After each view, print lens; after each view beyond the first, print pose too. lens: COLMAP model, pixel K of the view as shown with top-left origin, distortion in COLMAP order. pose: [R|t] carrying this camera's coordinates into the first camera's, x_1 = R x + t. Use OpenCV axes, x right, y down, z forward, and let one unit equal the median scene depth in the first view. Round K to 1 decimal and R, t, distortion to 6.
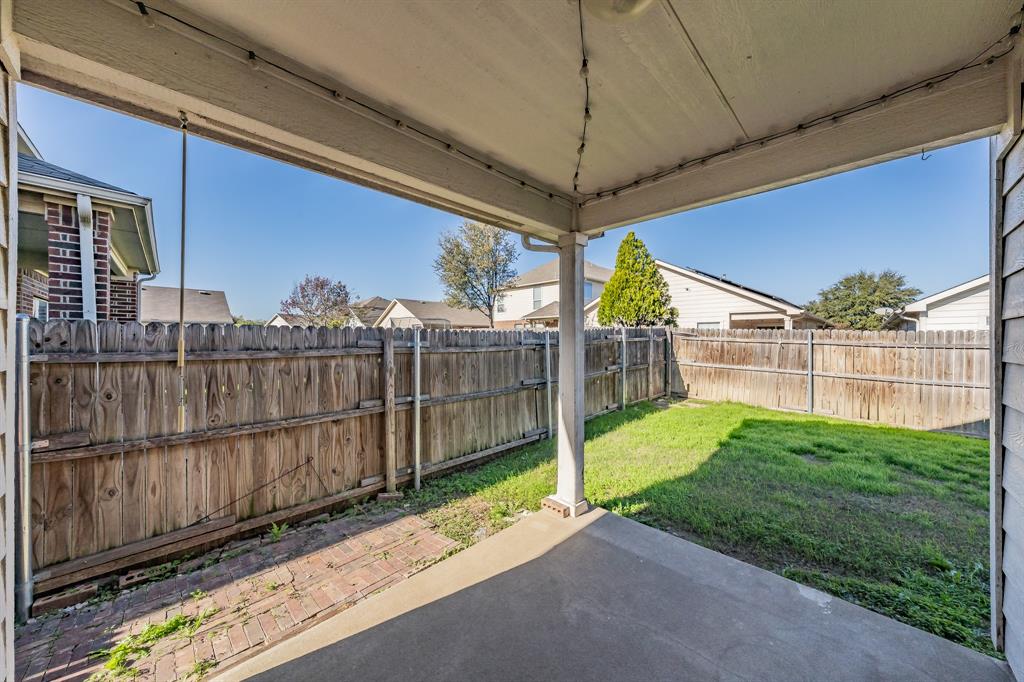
lens RADIAL K [[343.3, 0, 522.8], [0, 343.3, 338.6], [0, 0, 1]] dist [0.000472, 0.000070]
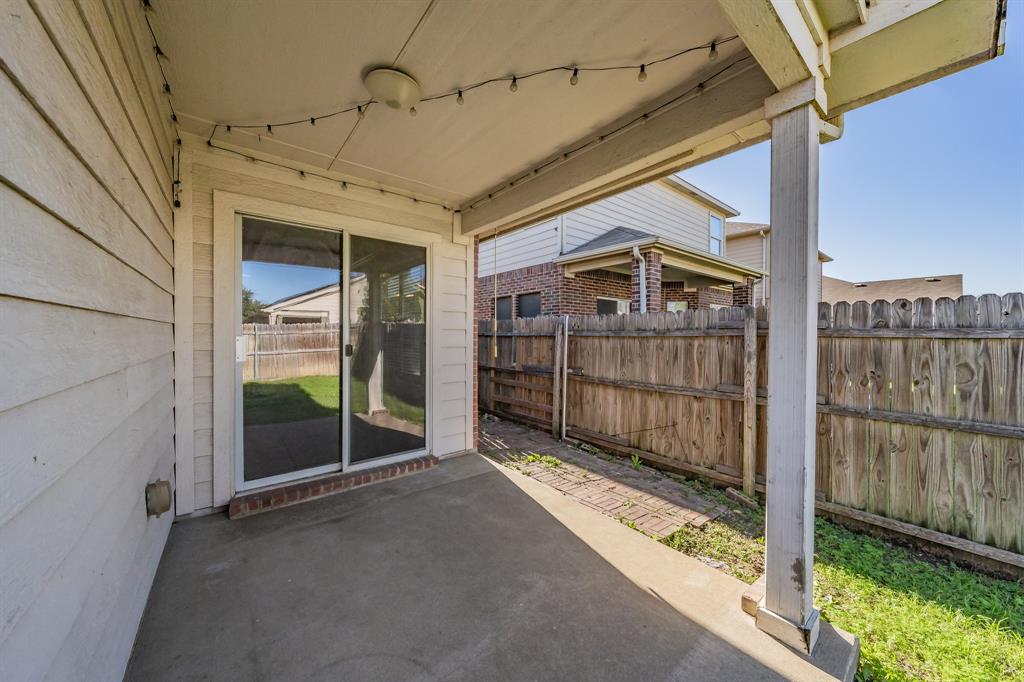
lens RADIAL K [[354.3, 0, 515.9], [0, 354.3, 334.9], [0, 0, 1]] dist [-0.000133, 0.000013]
pose [[-0.100683, -0.002575, -0.994915, 0.664309], [0.003324, 0.999990, -0.002925, 0.050694], [0.994913, -0.003602, -0.100674, 0.599126]]
